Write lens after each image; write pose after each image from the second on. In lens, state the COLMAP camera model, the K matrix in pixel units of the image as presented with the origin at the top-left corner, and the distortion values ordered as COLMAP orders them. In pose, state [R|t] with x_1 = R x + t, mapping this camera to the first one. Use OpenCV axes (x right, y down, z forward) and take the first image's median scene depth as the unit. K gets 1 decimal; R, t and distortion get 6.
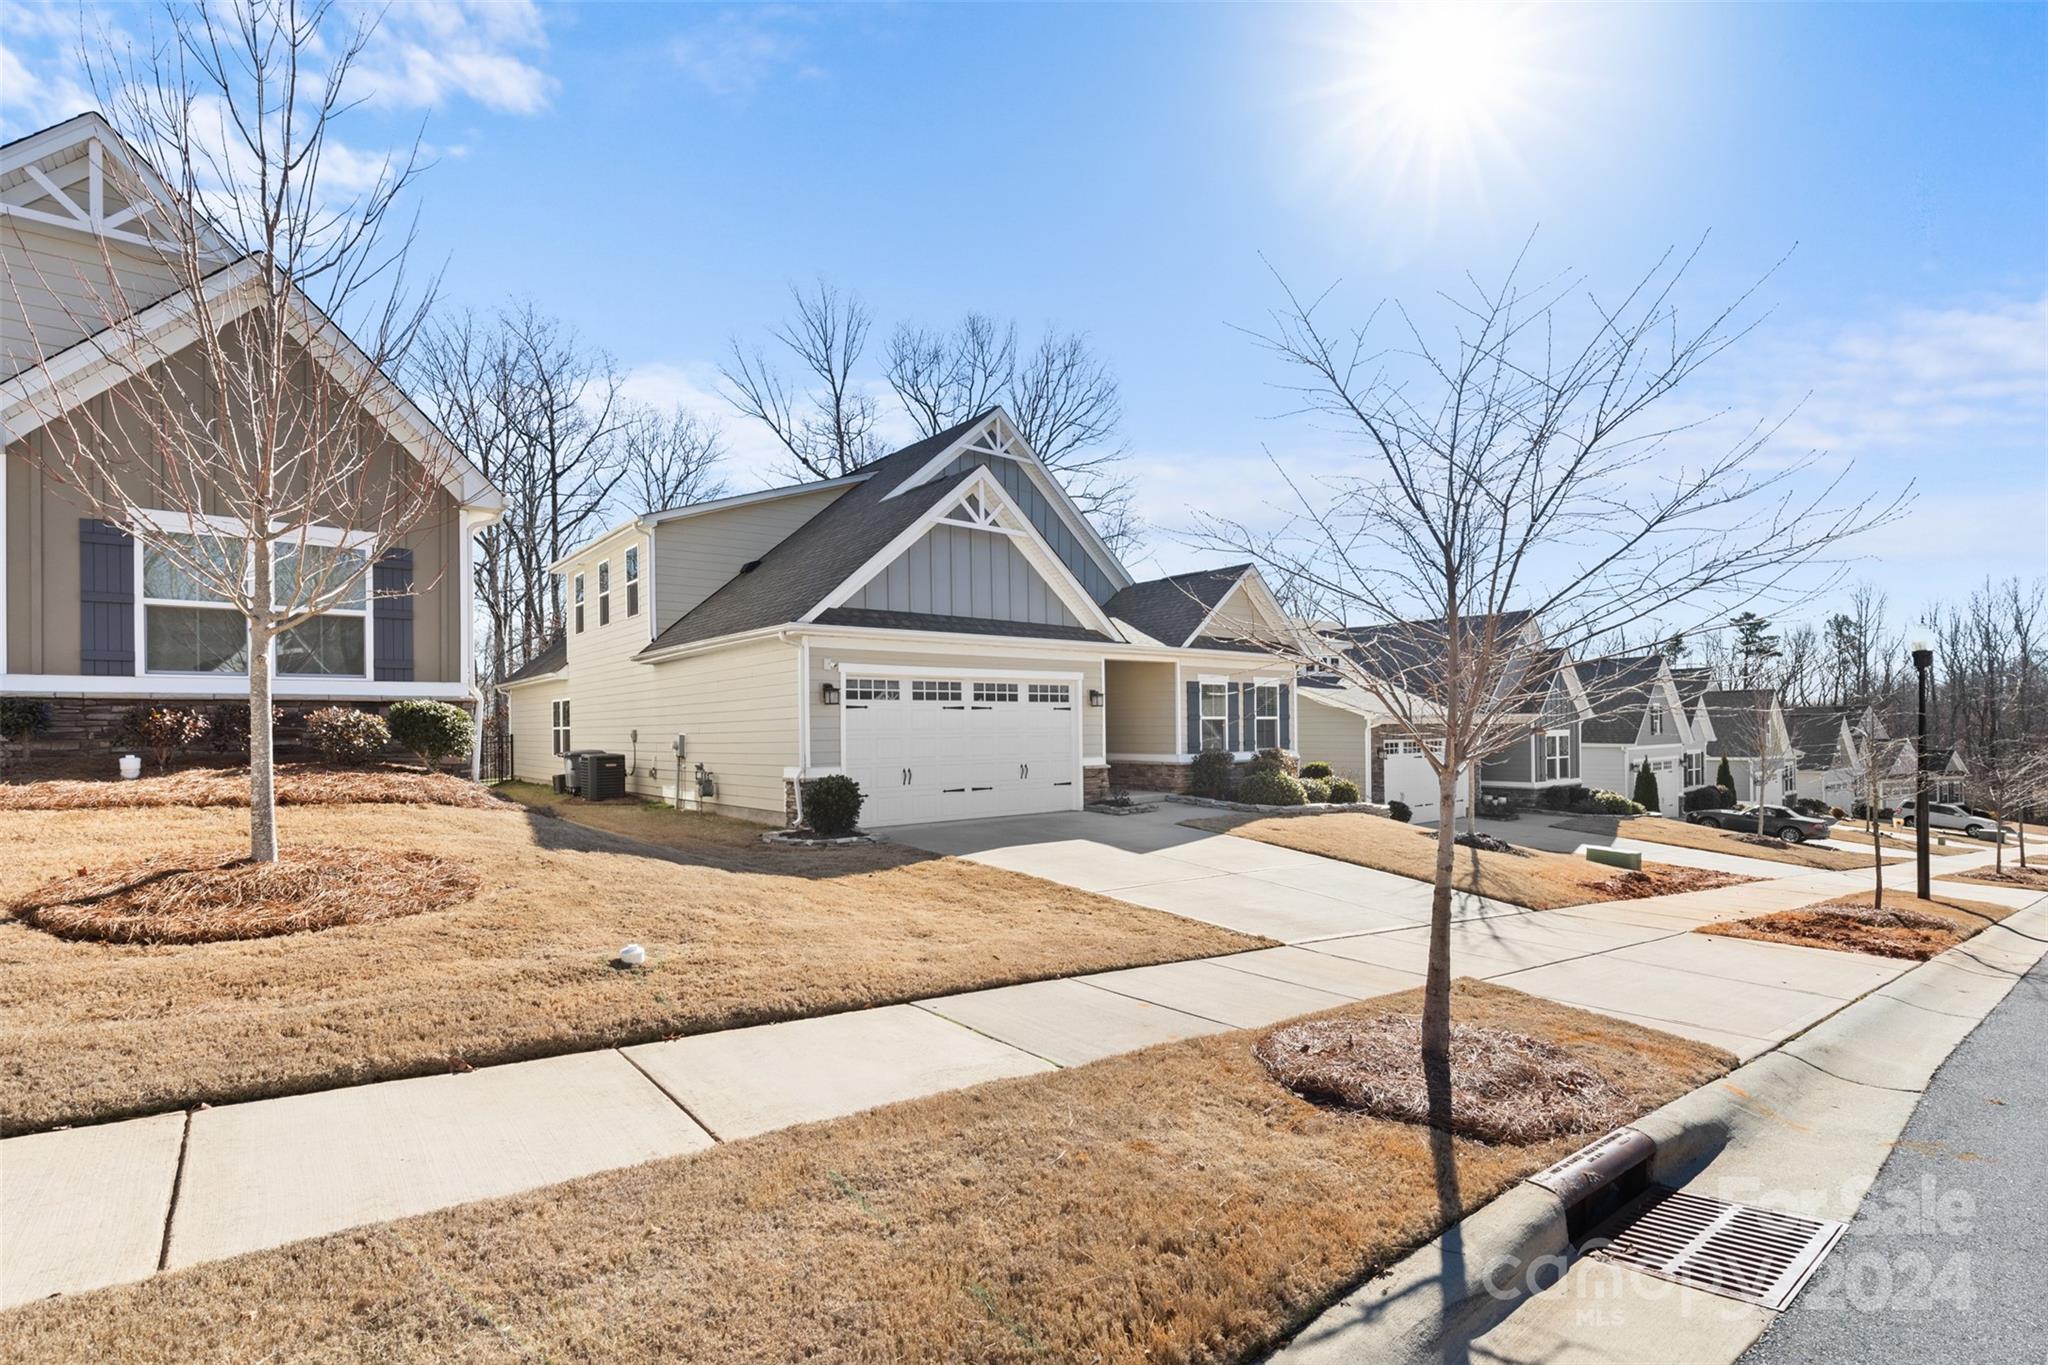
lens RADIAL K [[955.8, 0, 1021.9], [0, 955.8, 734.0], [0, 0, 1]] dist [0.000307, -0.000046]
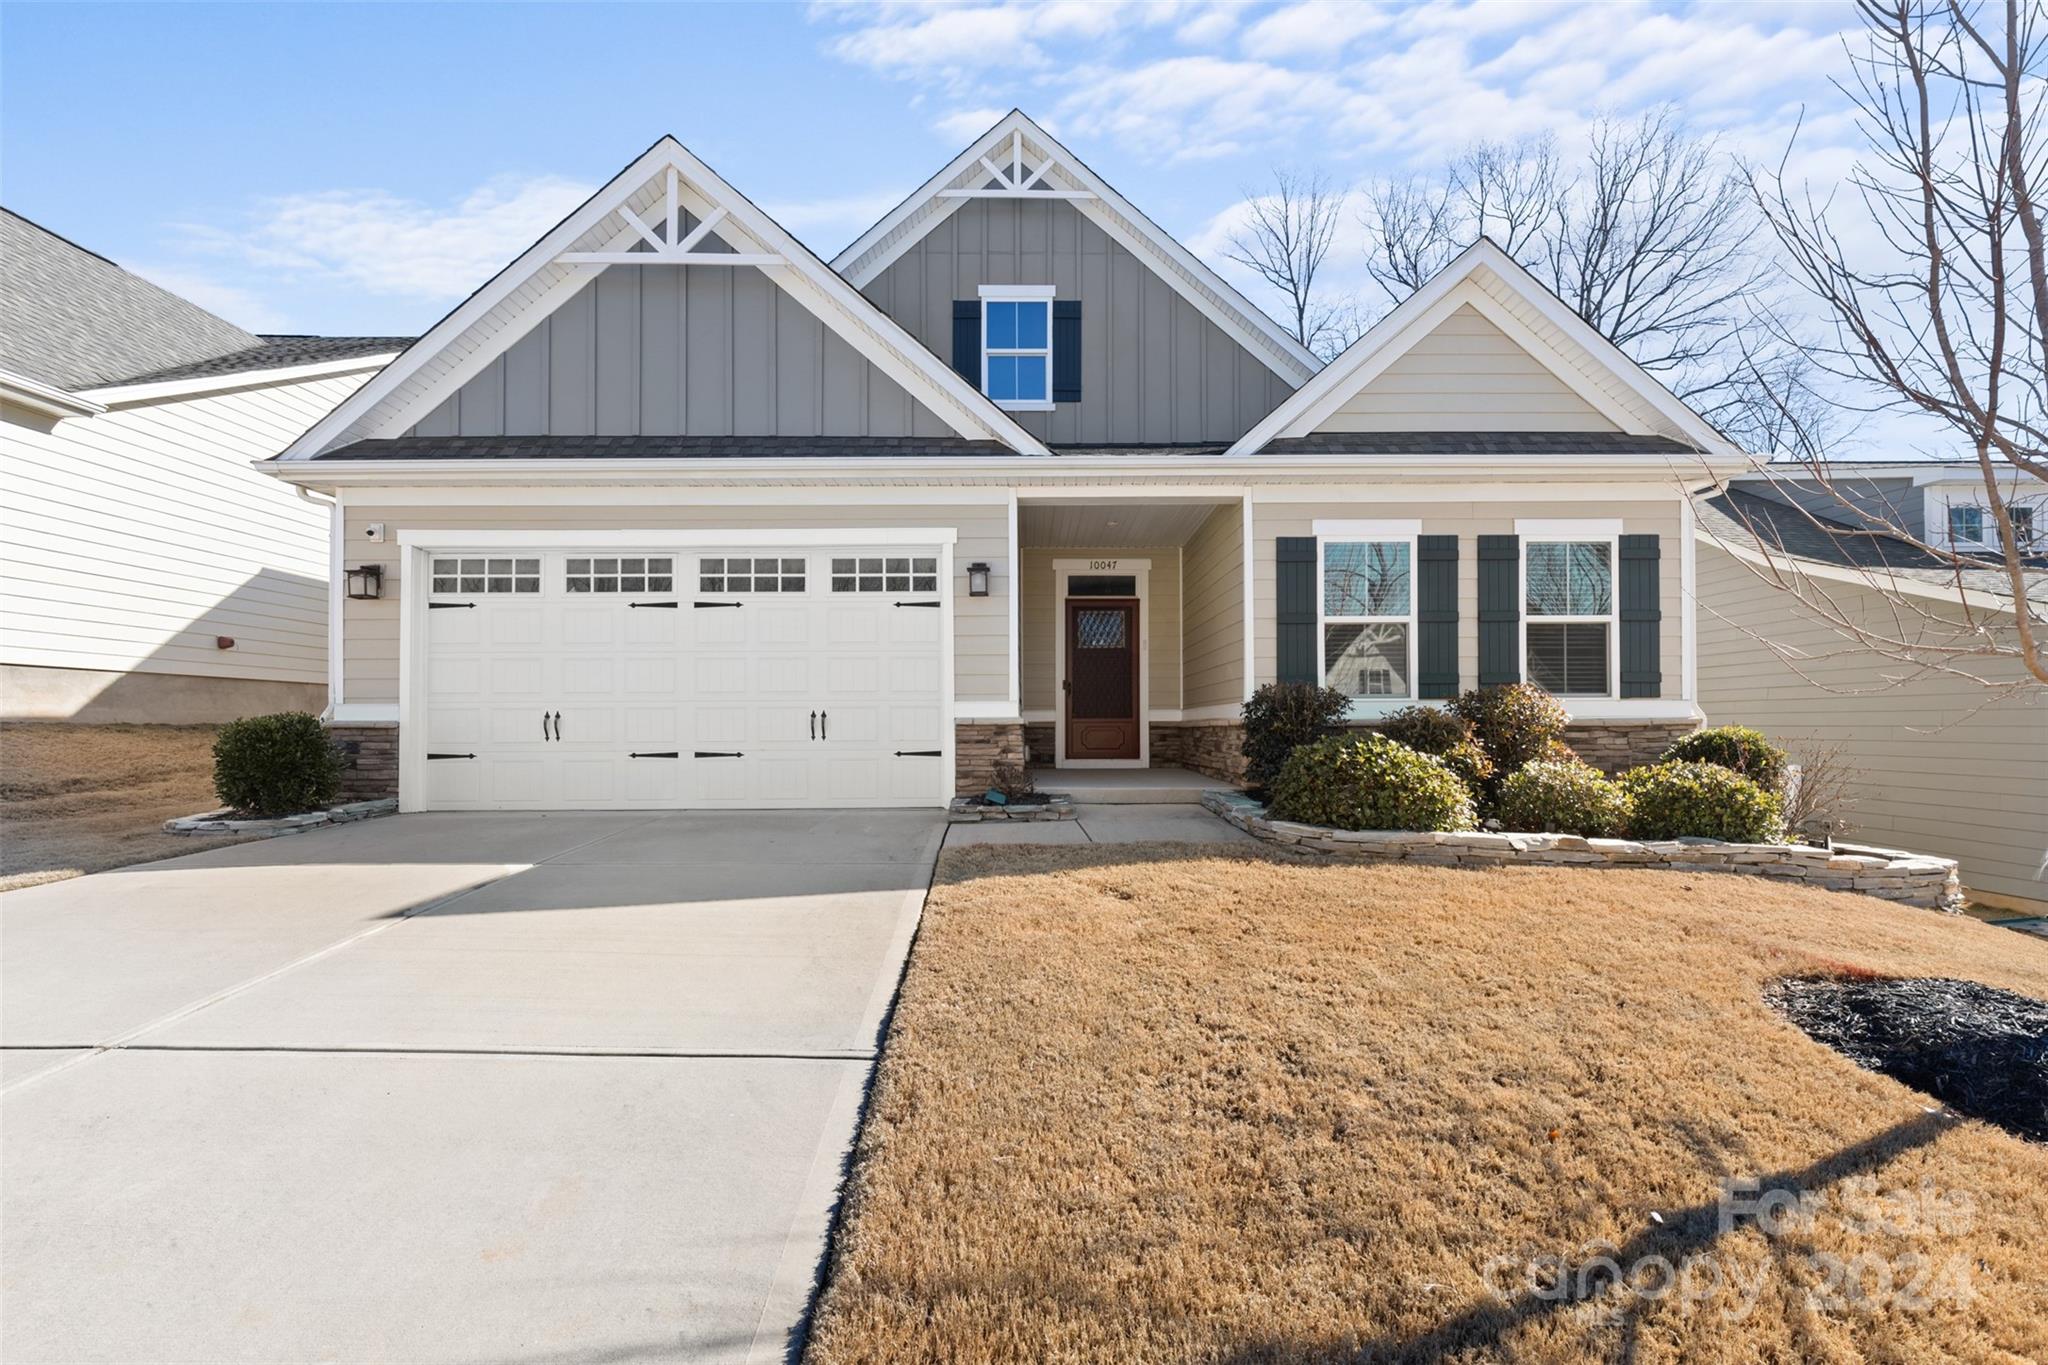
lens RADIAL K [[895.7, 0, 1024.0], [0, 895.7, 682.5], [0, 0, 1]] dist [0.008182, 0.000028]
pose [[0.778826, 0.011401, -0.627136, 0.356823], [-0.006263, 0.999926, 0.010401, 0.009042], [0.627209, -0.004173, 0.778840, 0.620992]]
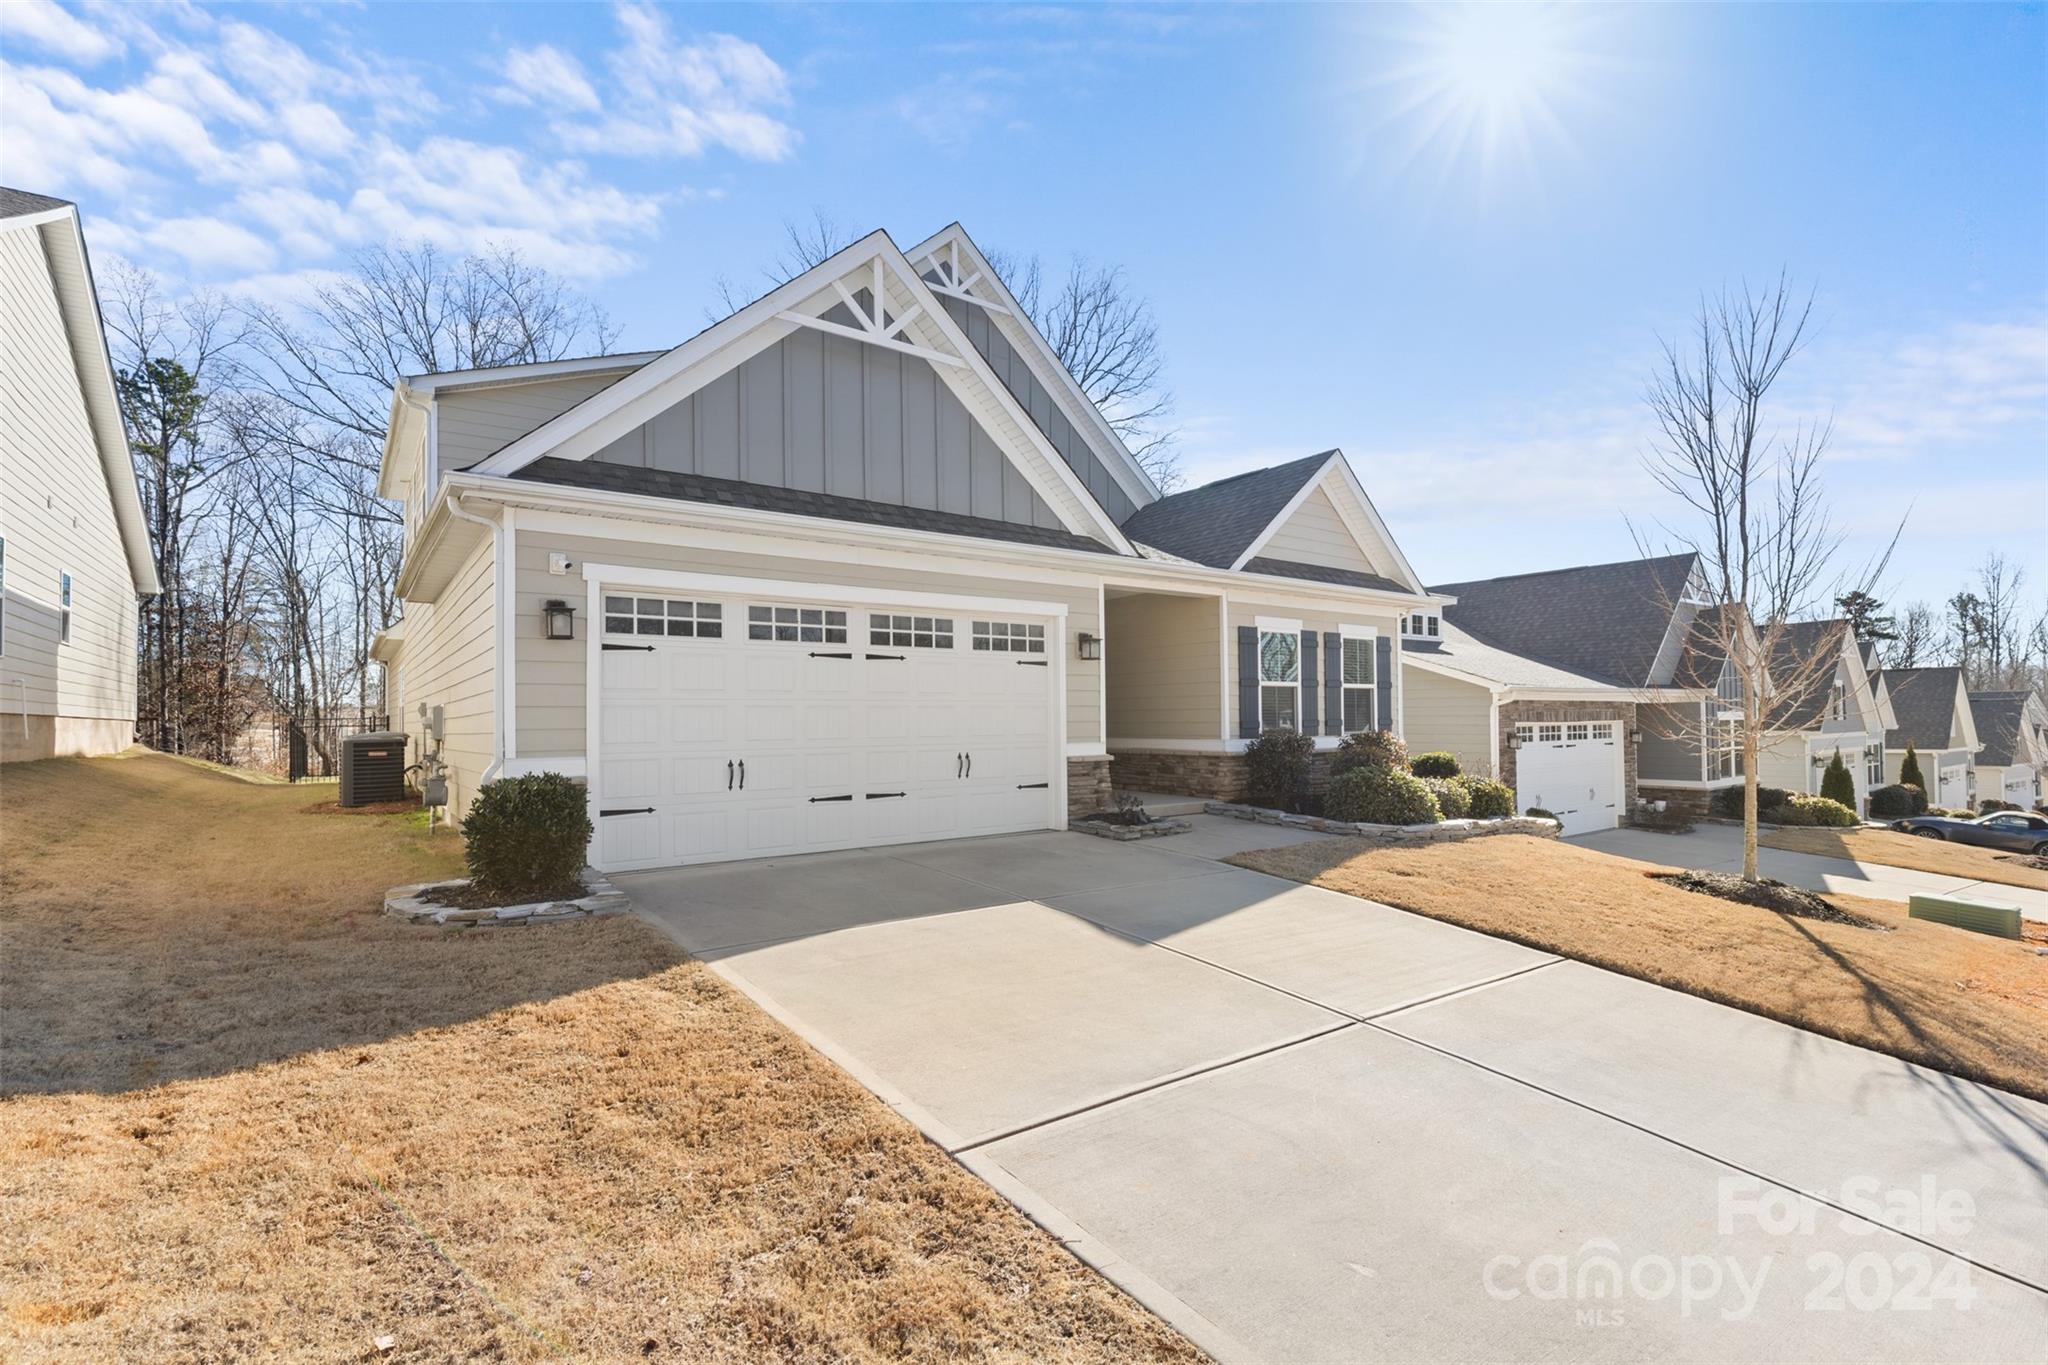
lens RADIAL K [[935.5, 0, 1019.1], [0, 935.5, 713.5], [0, 0, 1]] dist [0.001241, 0.000046]
pose [[0.998492, 0.000662, -0.054901, 0.062077], [-0.001408, 0.999907, -0.013542, 0.012986], [0.054887, 0.013599, 0.998400, 0.375824]]
